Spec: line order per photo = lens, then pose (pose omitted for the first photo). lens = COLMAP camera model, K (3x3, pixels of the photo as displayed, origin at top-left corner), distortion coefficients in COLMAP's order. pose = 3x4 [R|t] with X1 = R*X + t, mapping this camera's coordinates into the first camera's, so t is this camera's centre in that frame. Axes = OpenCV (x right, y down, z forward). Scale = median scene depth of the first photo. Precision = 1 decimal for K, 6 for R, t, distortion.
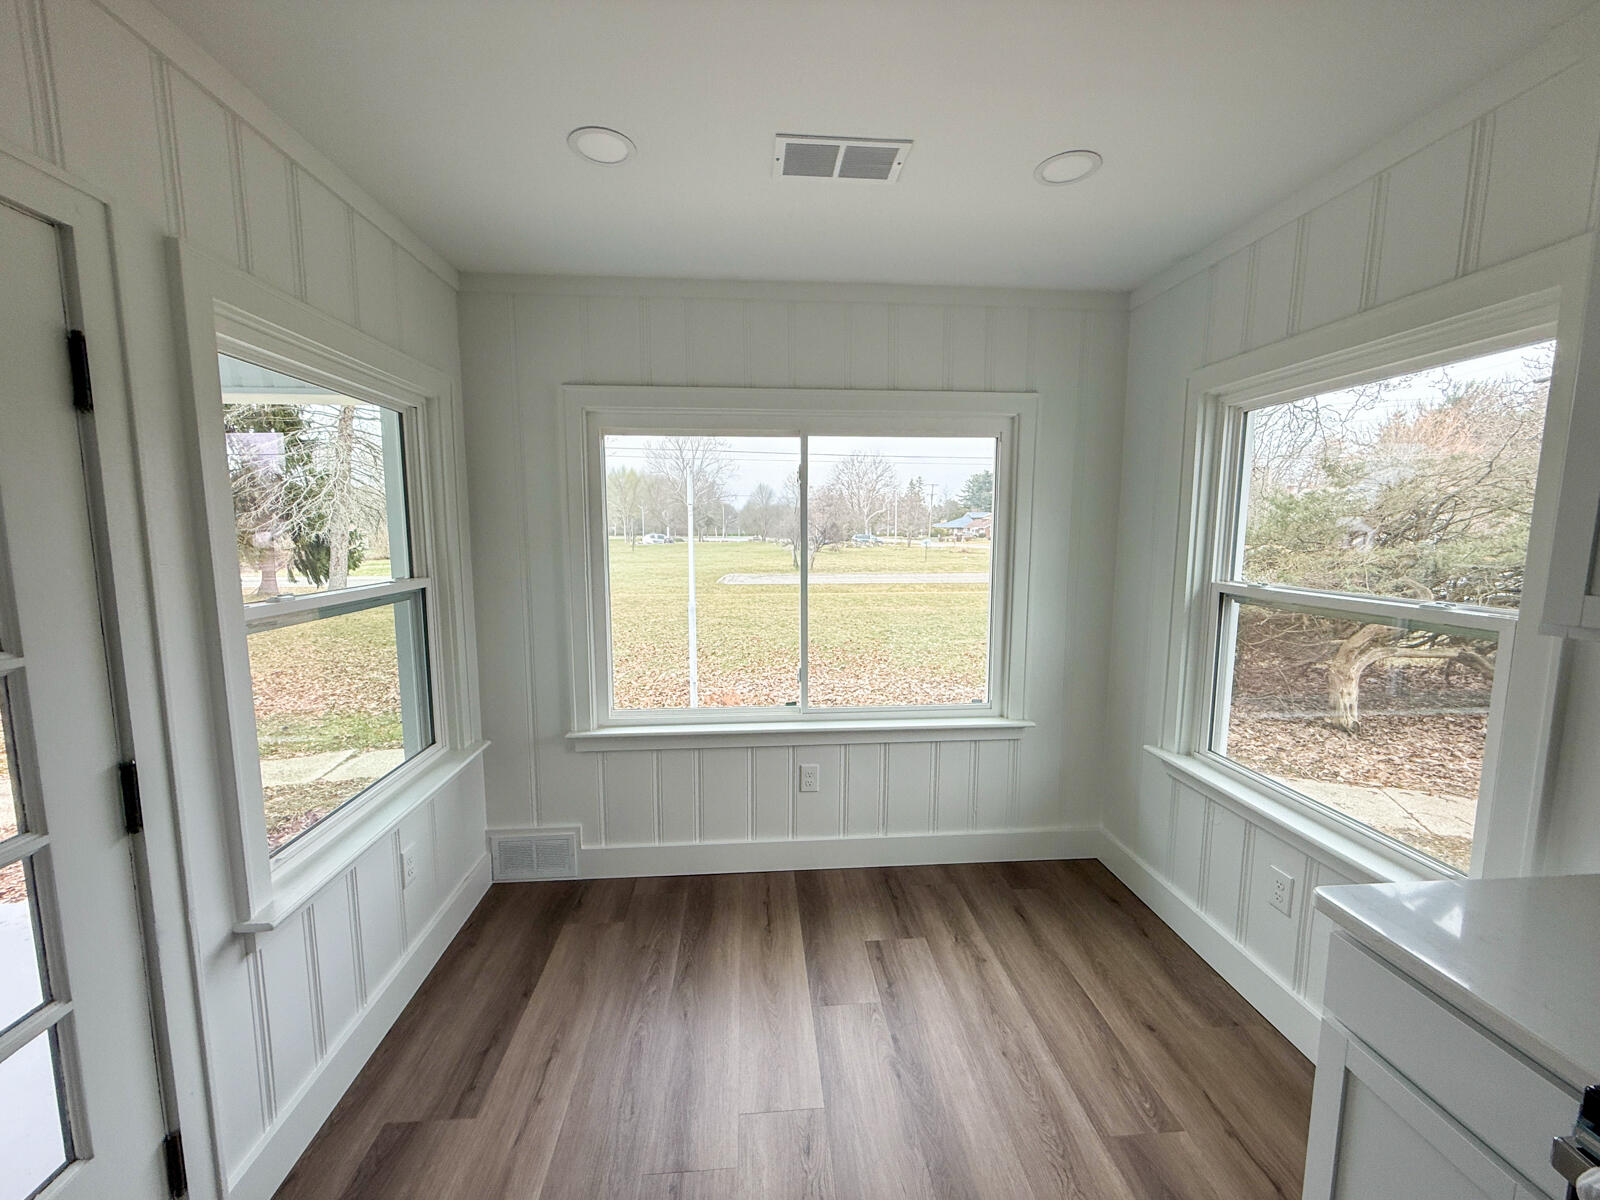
lens RADIAL K [[634.0, 0, 794.3], [0, 634.0, 601.2], [0, 0, 1]] dist [-0.000542, -0.000307]
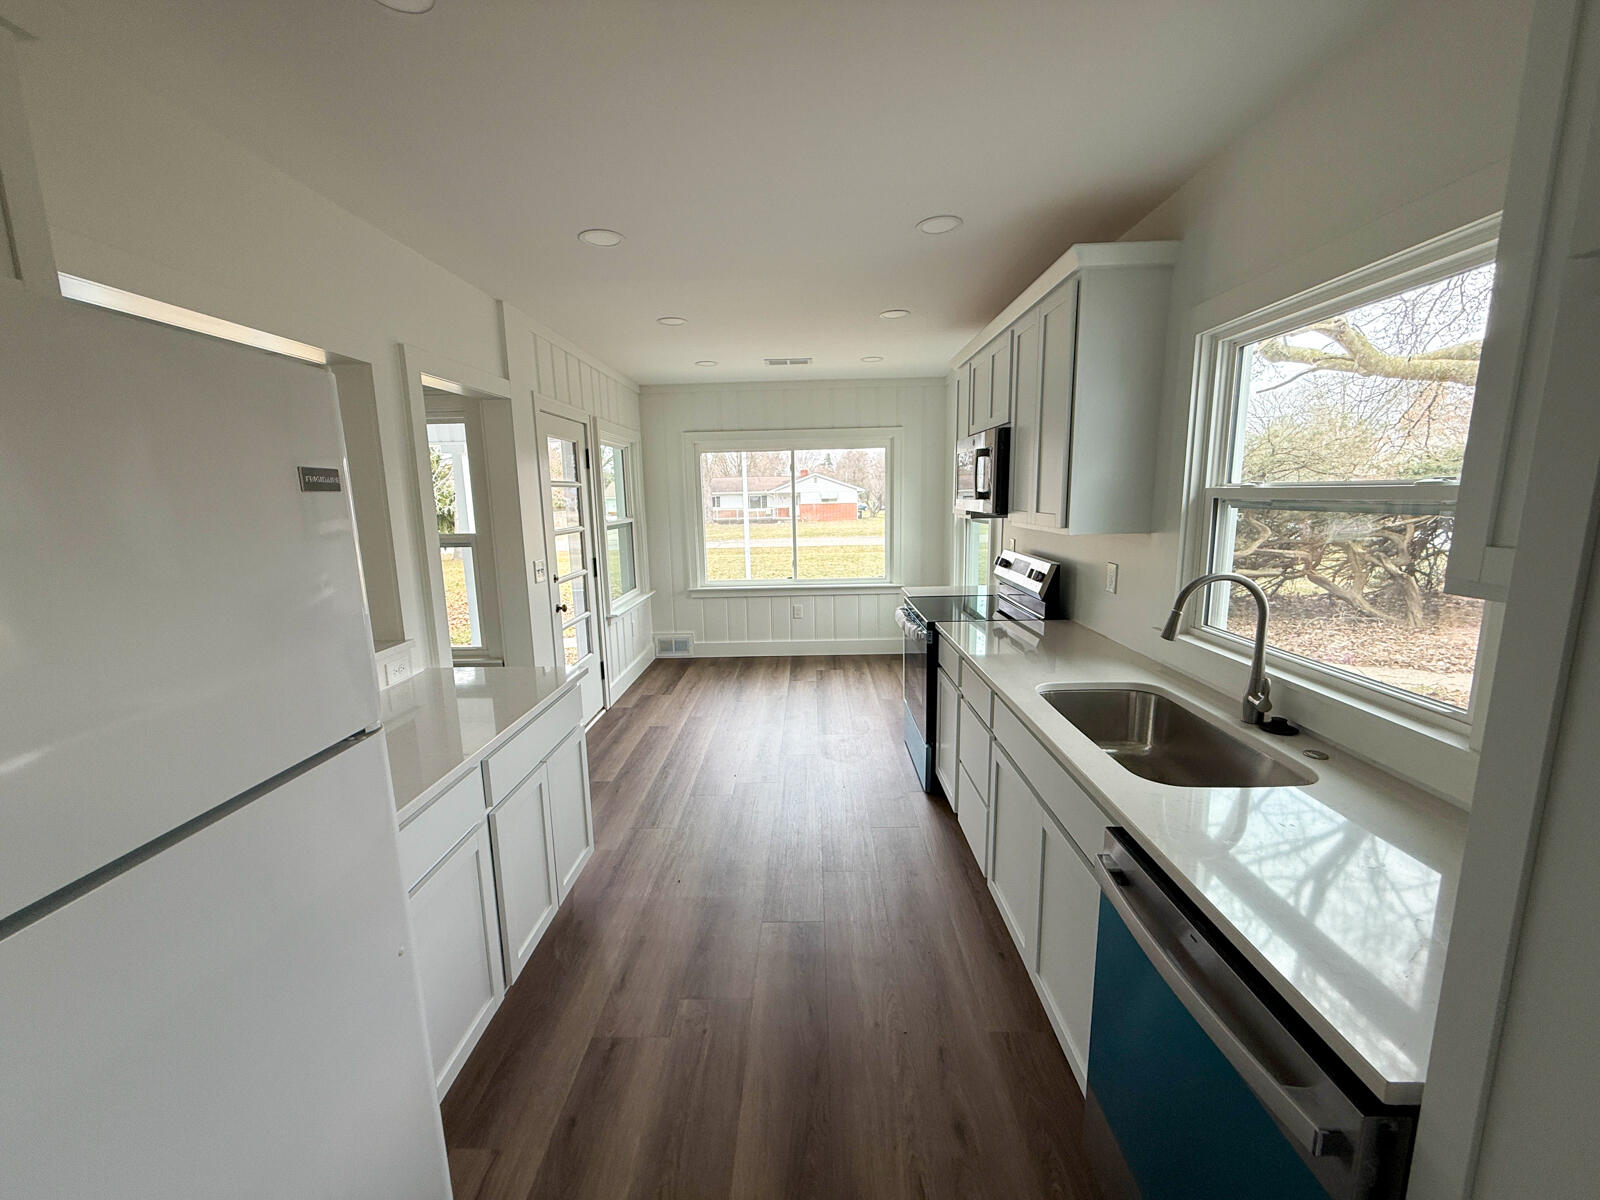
lens RADIAL K [[634.0, 0, 794.3], [0, 634.0, 601.2], [0, 0, 1]] dist [-0.000542, -0.000307]
pose [[0.994964, -0.007395, -0.099961, 0.234848], [0.012400, 0.998695, 0.049535, 0.144647], [0.099465, -0.050525, 0.993758, -1.165889]]
